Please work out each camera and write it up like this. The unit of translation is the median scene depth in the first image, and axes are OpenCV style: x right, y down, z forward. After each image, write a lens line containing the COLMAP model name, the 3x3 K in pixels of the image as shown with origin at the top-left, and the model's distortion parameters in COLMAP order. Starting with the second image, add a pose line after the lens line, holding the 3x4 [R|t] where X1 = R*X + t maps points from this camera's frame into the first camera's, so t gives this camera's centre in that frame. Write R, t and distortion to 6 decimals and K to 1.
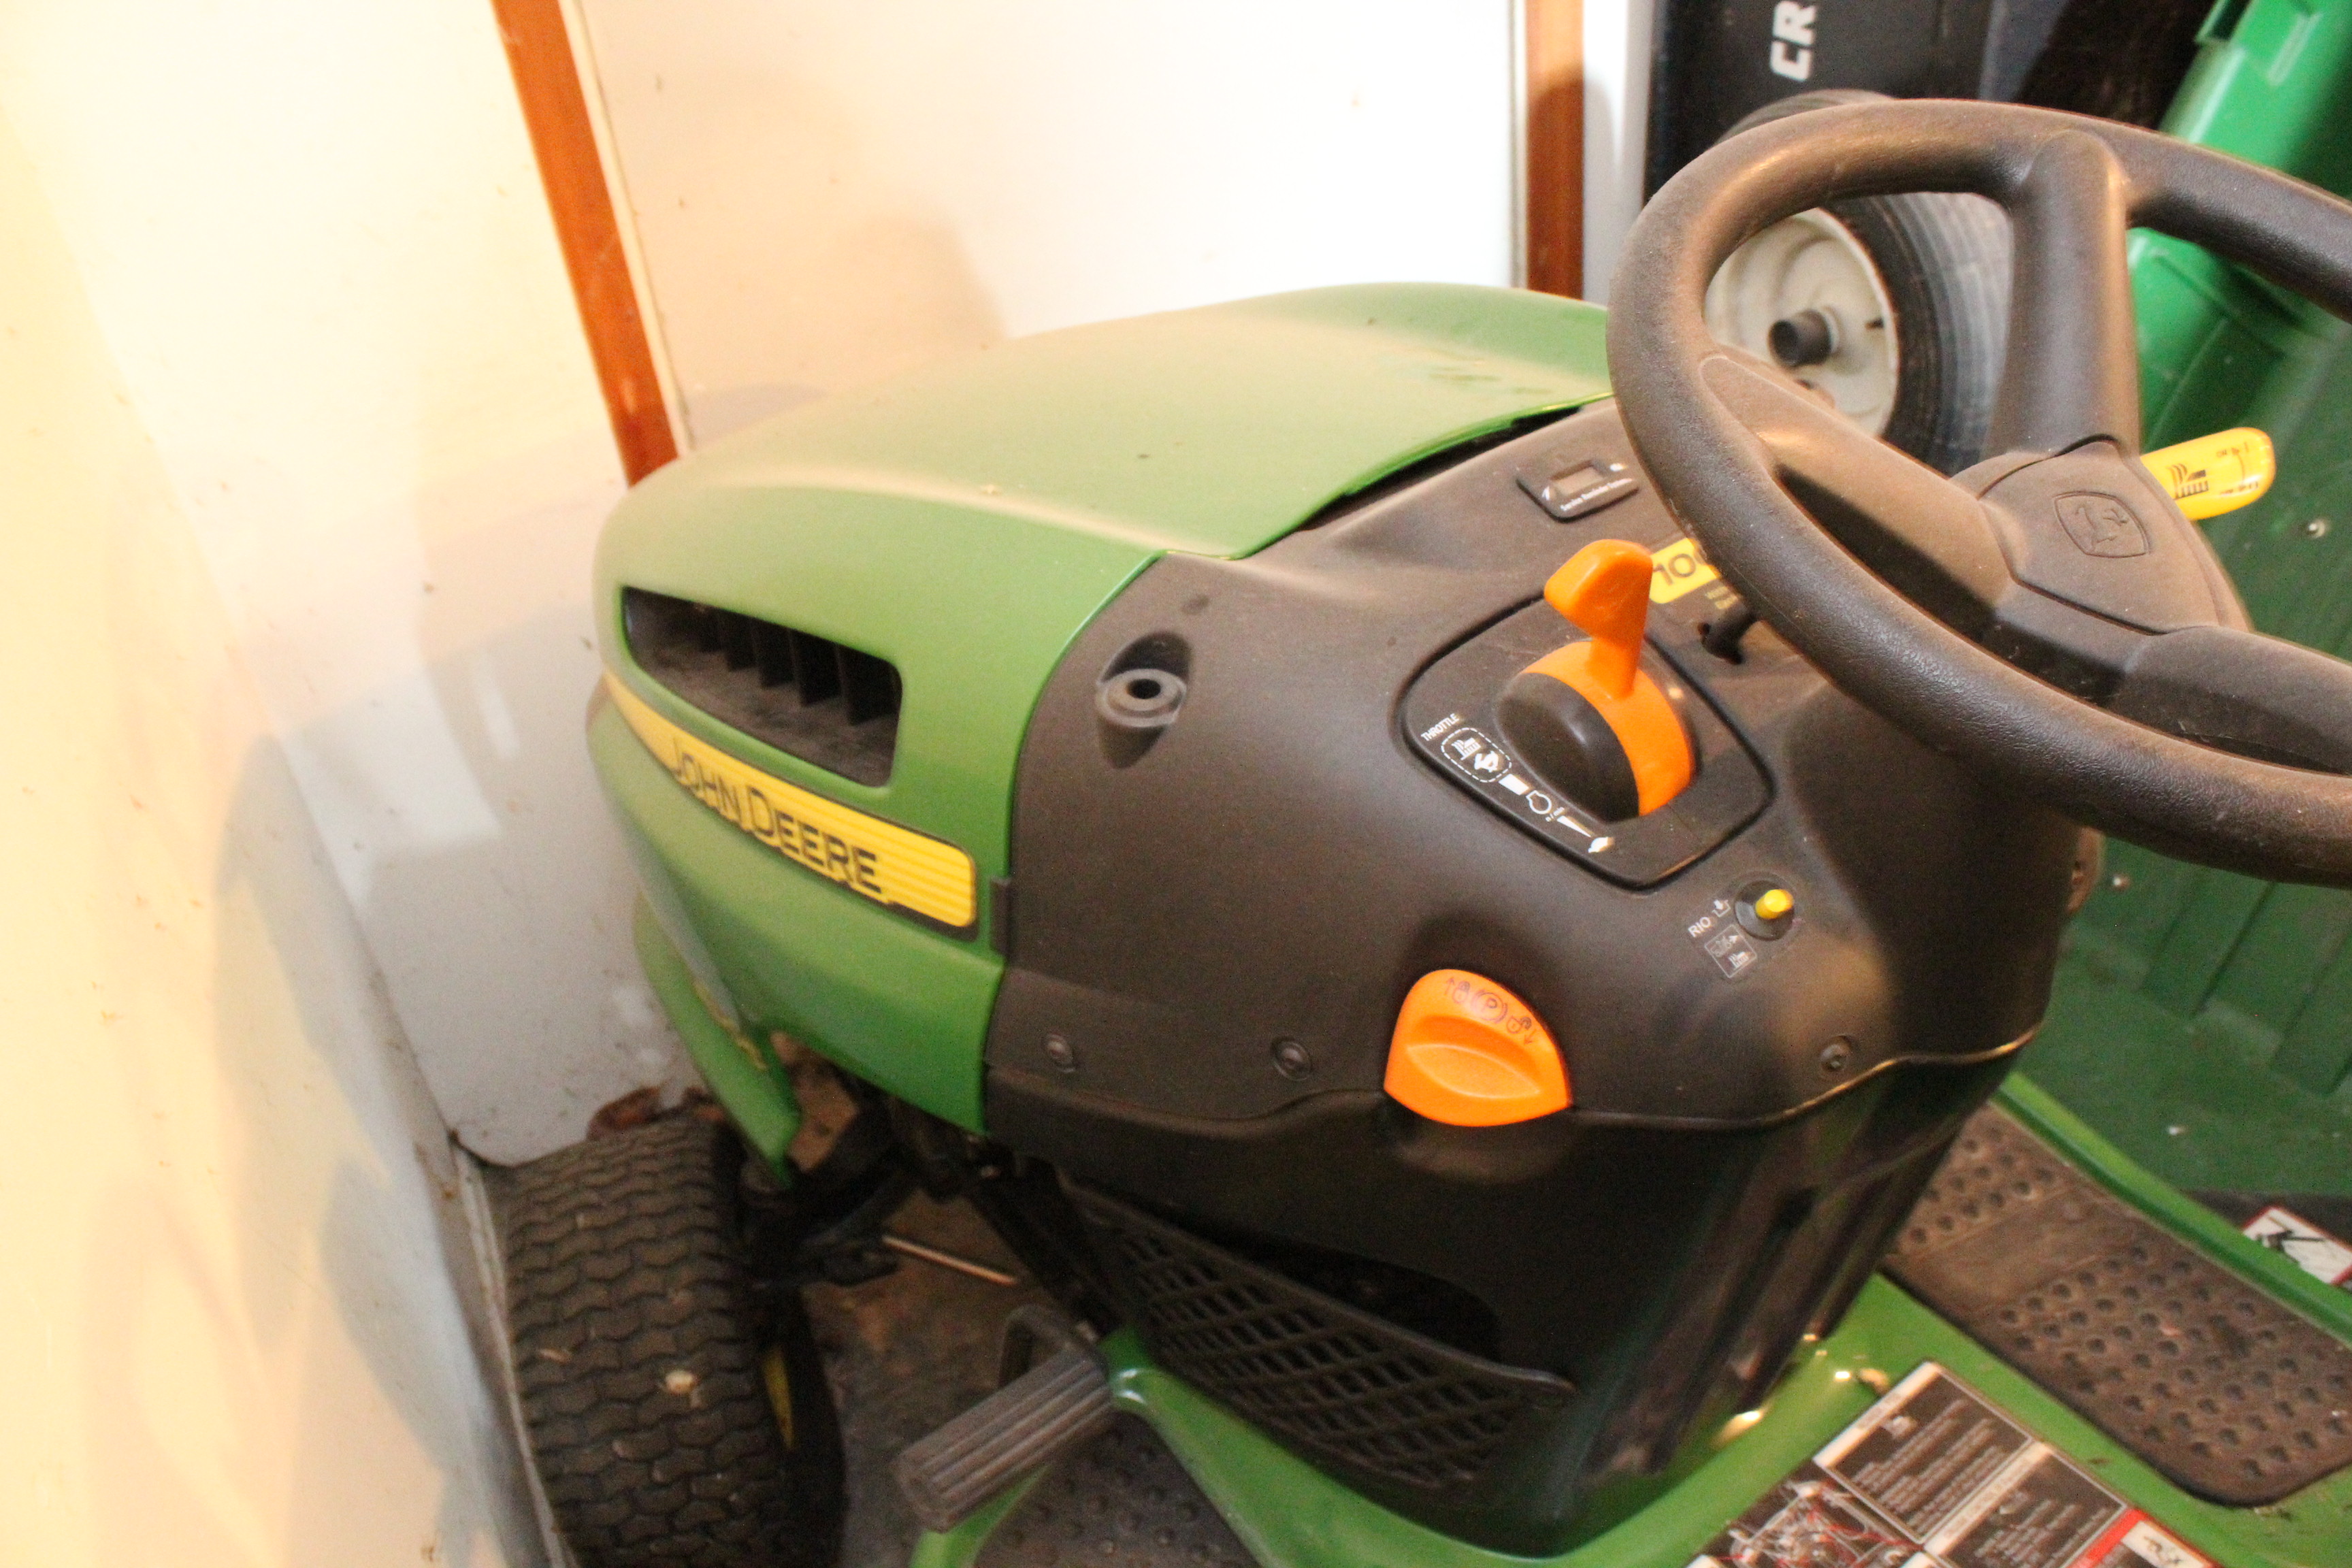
lens RADIAL K [[1930.9, 0, 1170.0], [0, 1930.9, 777.0], [0, 0, 1]] dist [-0.170973, 0.141171]
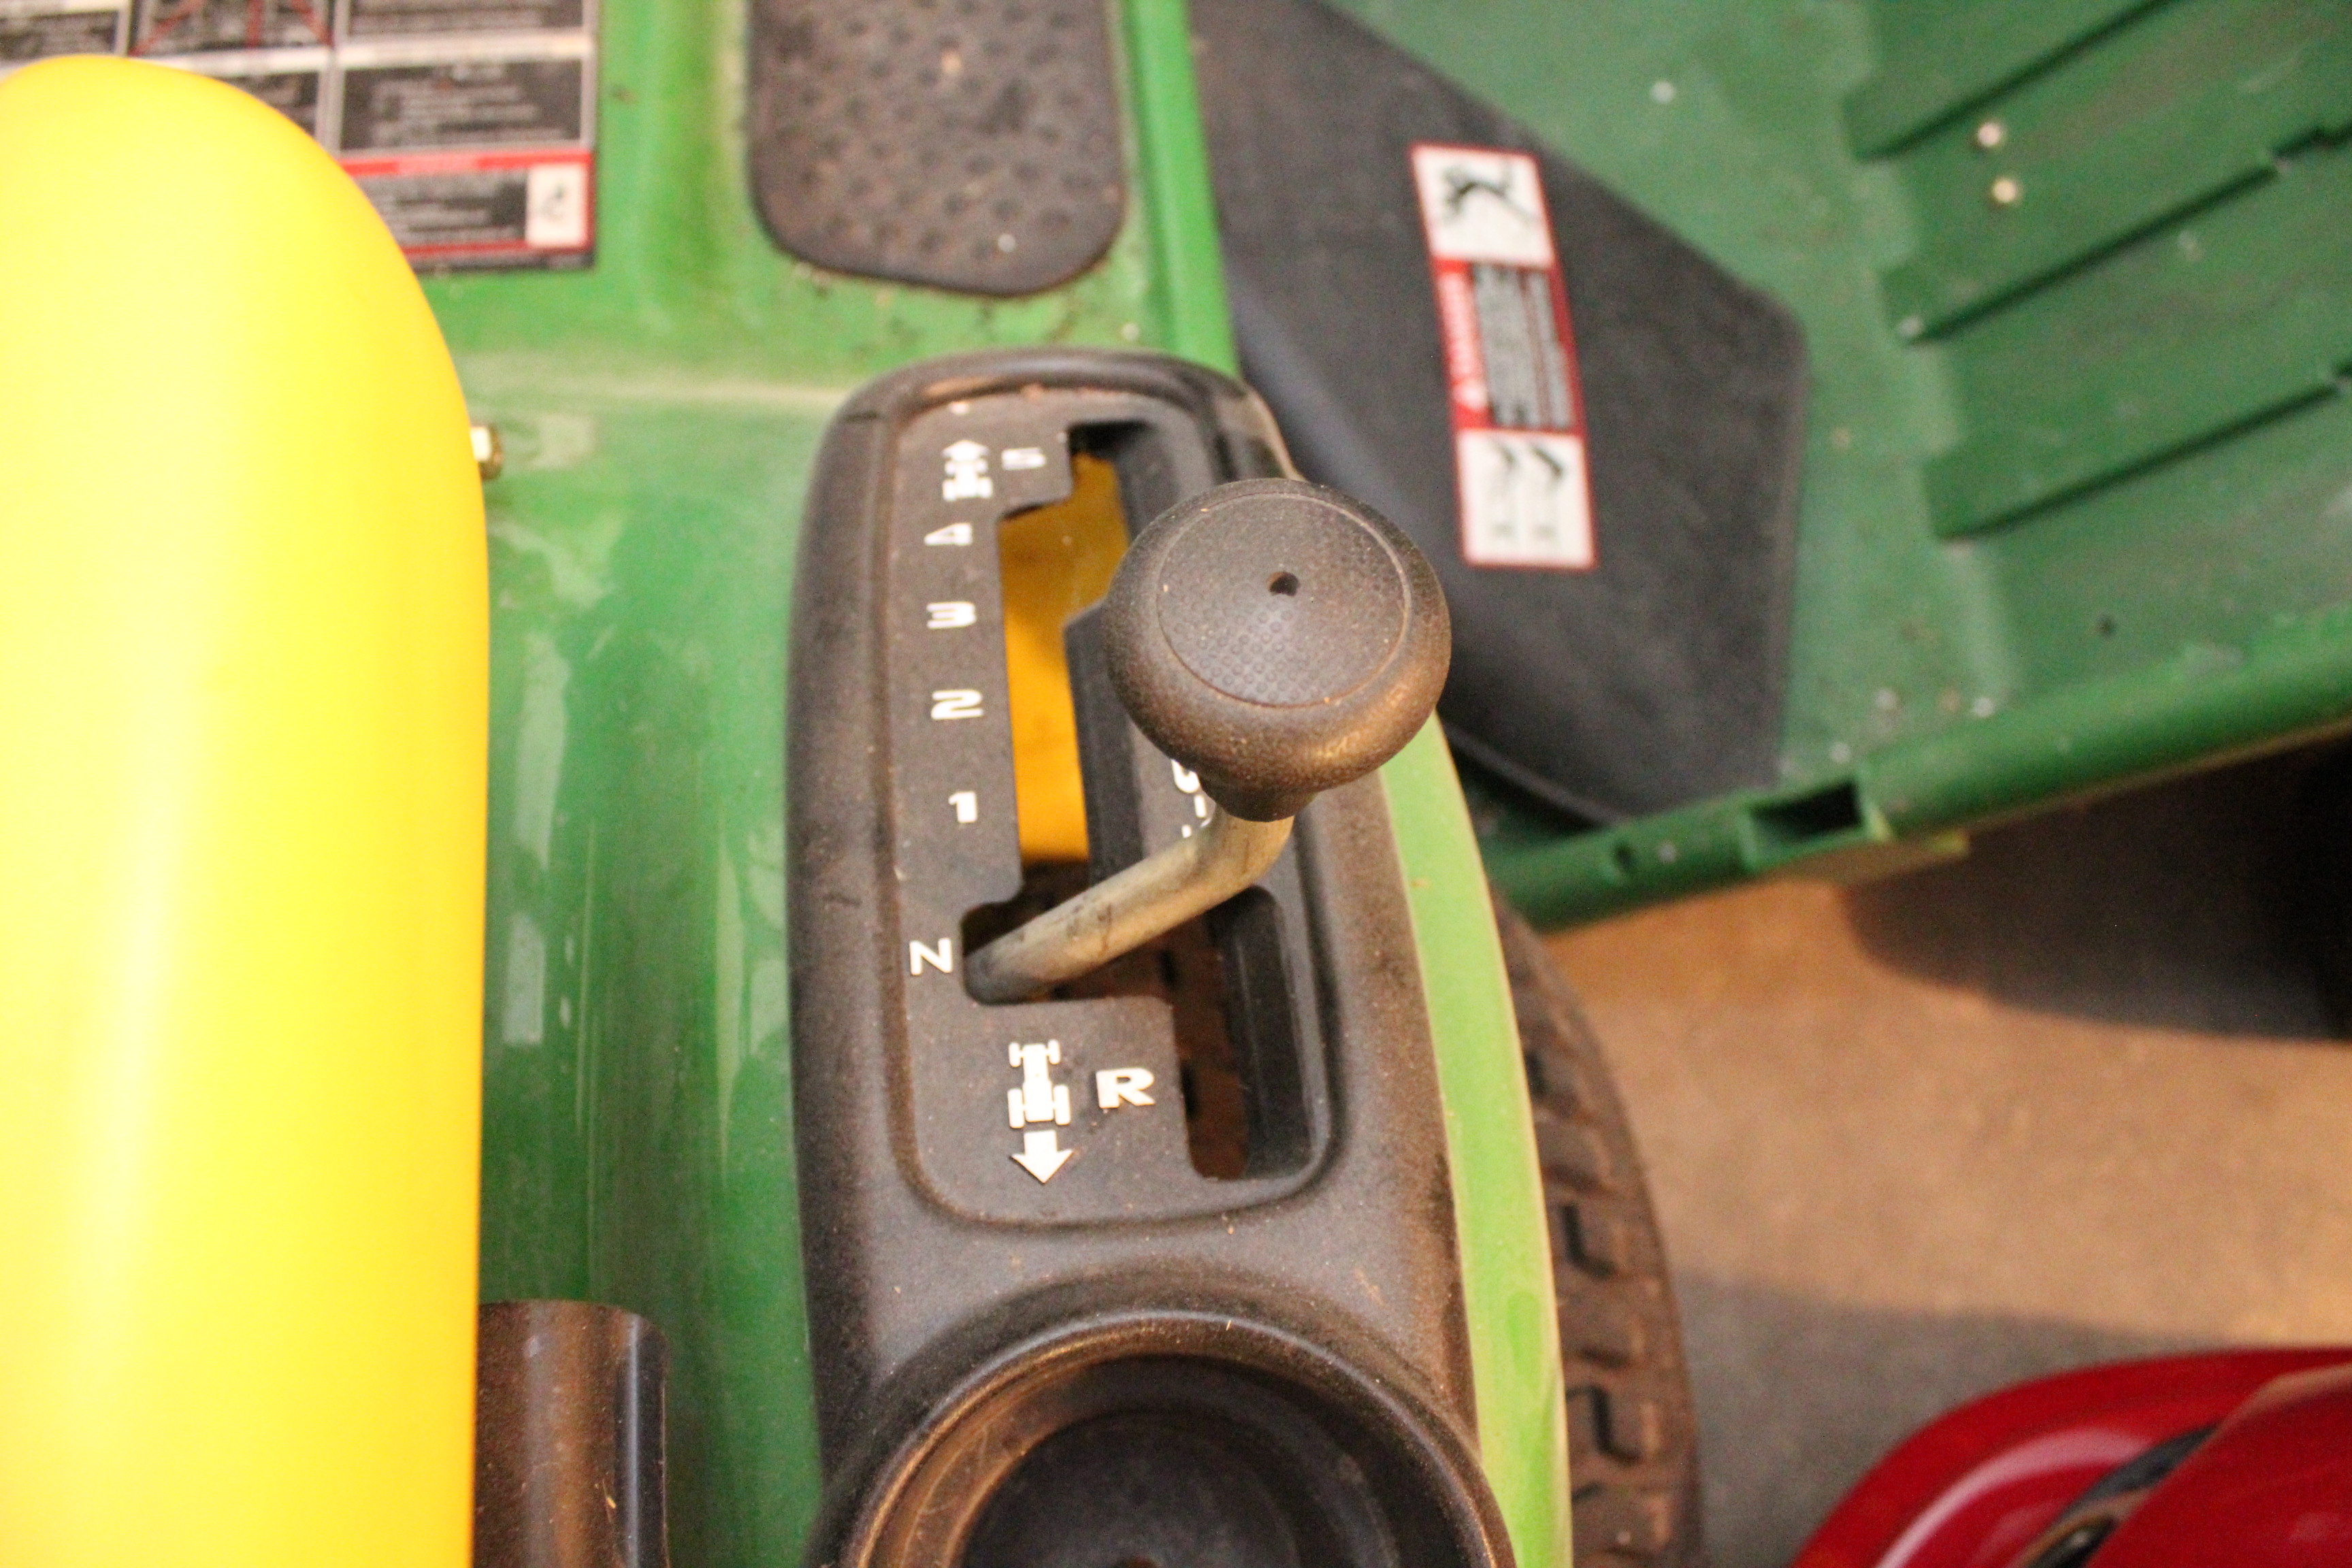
lens RADIAL K [[1930.9, 0, 1181.2], [0, 1930.9, 775.2], [0, 0, 1]] dist [-0.170973, 0.141171]
pose [[0.850529, 0.525903, -0.005129, 0.805242], [-0.414550, 0.676380, 0.608817, -0.000824], [0.323648, -0.515690, 0.793294, 0.307145]]
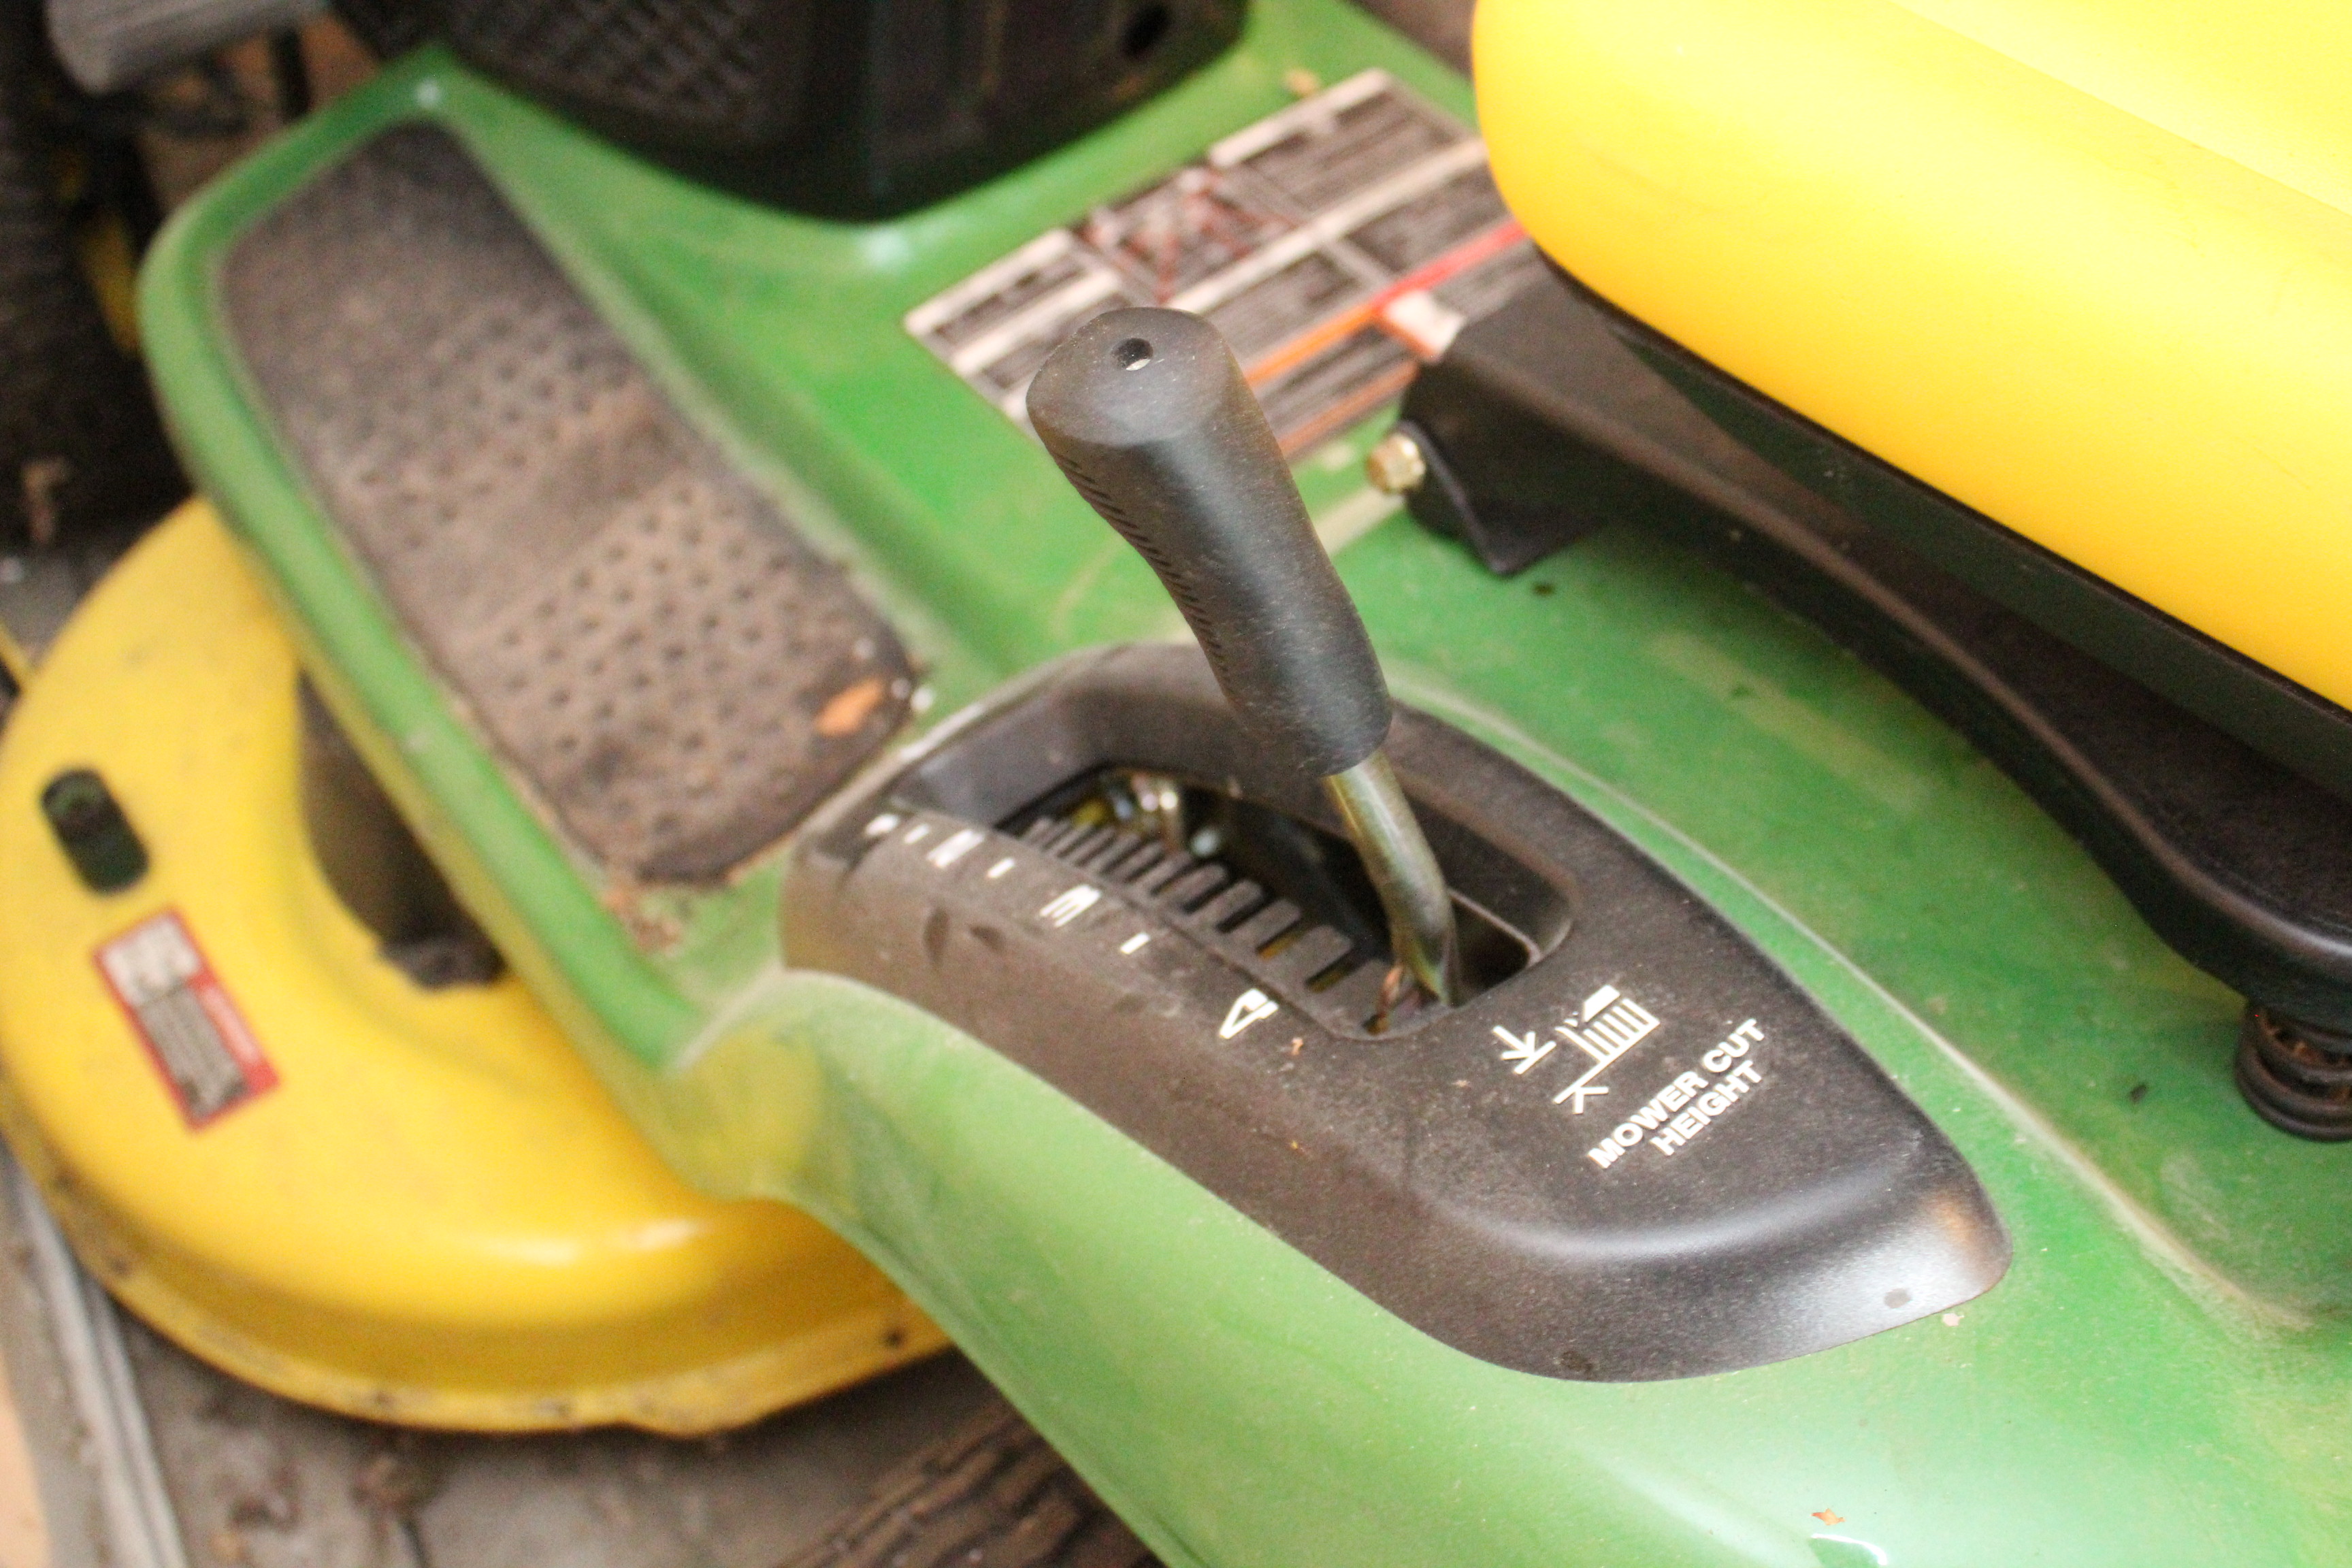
lens RADIAL K [[2664.6, 0, 1195.0], [0, 2664.6, 727.9], [0, 0, 1]] dist [-0.102788, 0.000000]
pose [[0.997355, 0.004282, 0.072556, 0.242446], [-0.022259, 0.968292, 0.248828, 0.307221], [-0.069190, -0.249785, 0.965826, -0.228637]]
